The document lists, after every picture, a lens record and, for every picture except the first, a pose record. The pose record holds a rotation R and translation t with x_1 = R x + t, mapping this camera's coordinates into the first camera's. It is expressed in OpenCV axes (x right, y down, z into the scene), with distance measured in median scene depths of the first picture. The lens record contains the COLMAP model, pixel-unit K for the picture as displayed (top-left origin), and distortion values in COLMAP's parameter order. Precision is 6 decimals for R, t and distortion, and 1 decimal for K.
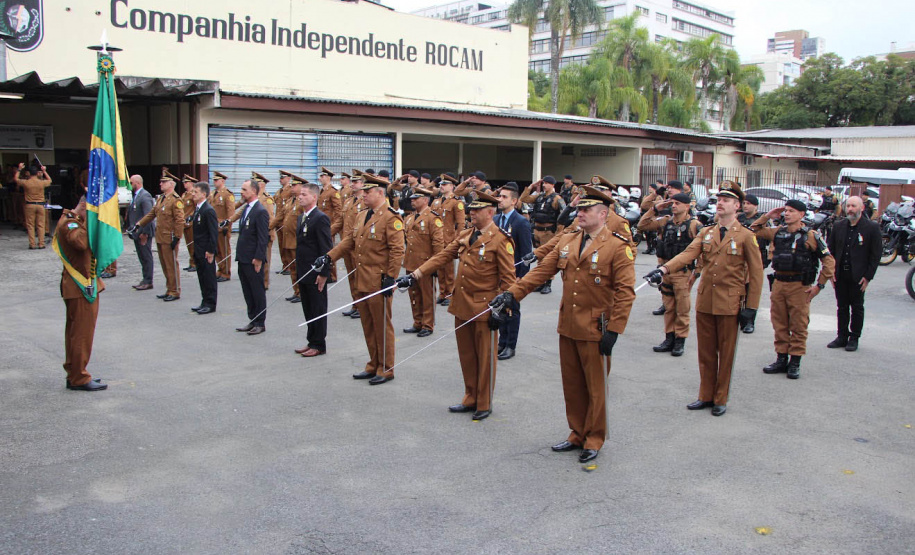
lens RADIAL K [[755.9, 0, 457.7], [0, 755.9, 269.6], [0, 0, 1]] dist [-0.168714, 0.125162]
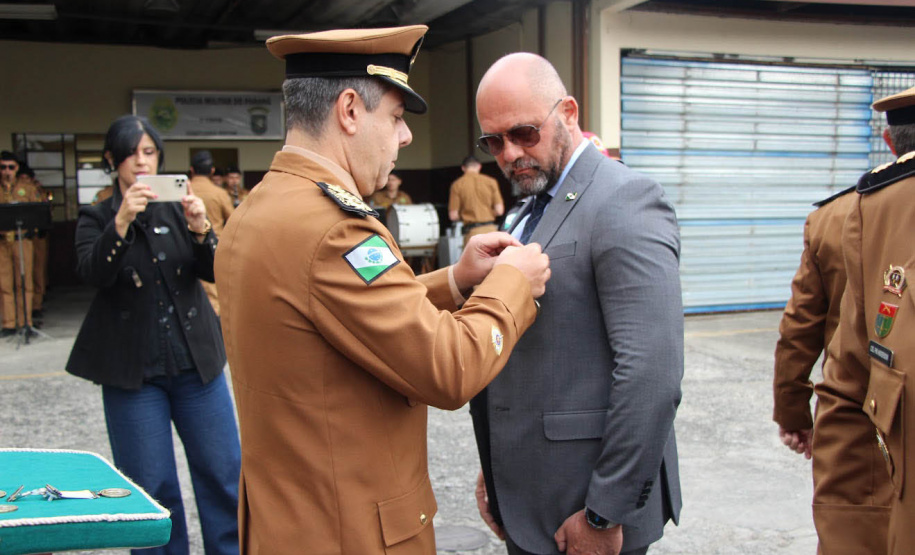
lens RADIAL K [[1050.5, 0, 461.1], [0, 1050.5, 277.0], [0, 0, 1]] dist [-0.019340, 0.000000]
pose [[0.925544, -0.005907, -0.378594, -0.200451], [-0.016589, 0.998286, -0.056131, -0.038443], [0.378277, 0.058232, 0.923859, 0.439690]]
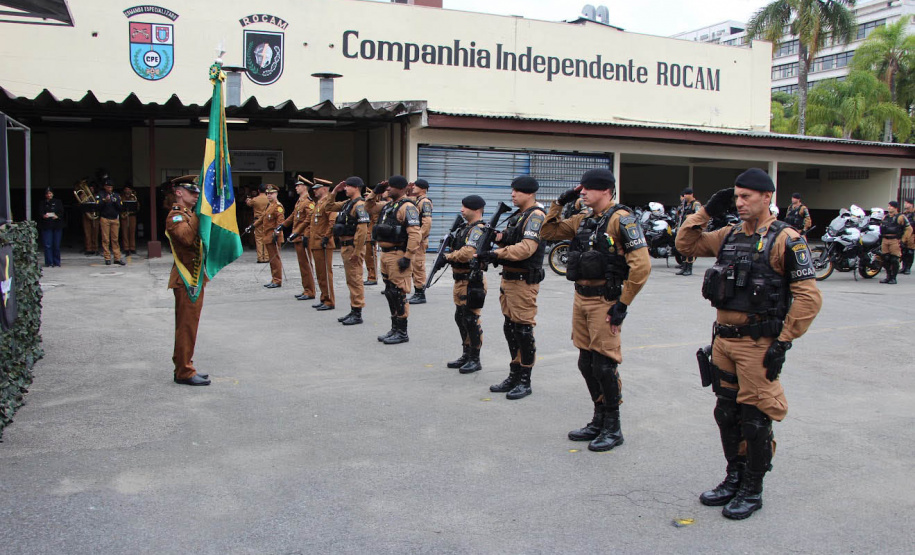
lens RADIAL K [[755.9, 0, 453.0], [0, 755.9, 280.6], [0, 0, 1]] dist [-0.168714, 0.125162]
pose [[0.945147, 0.026434, -0.325574, 0.046953], [-0.035377, 0.999141, -0.021578, 0.010158], [0.324724, 0.031912, 0.945270, 0.048090]]
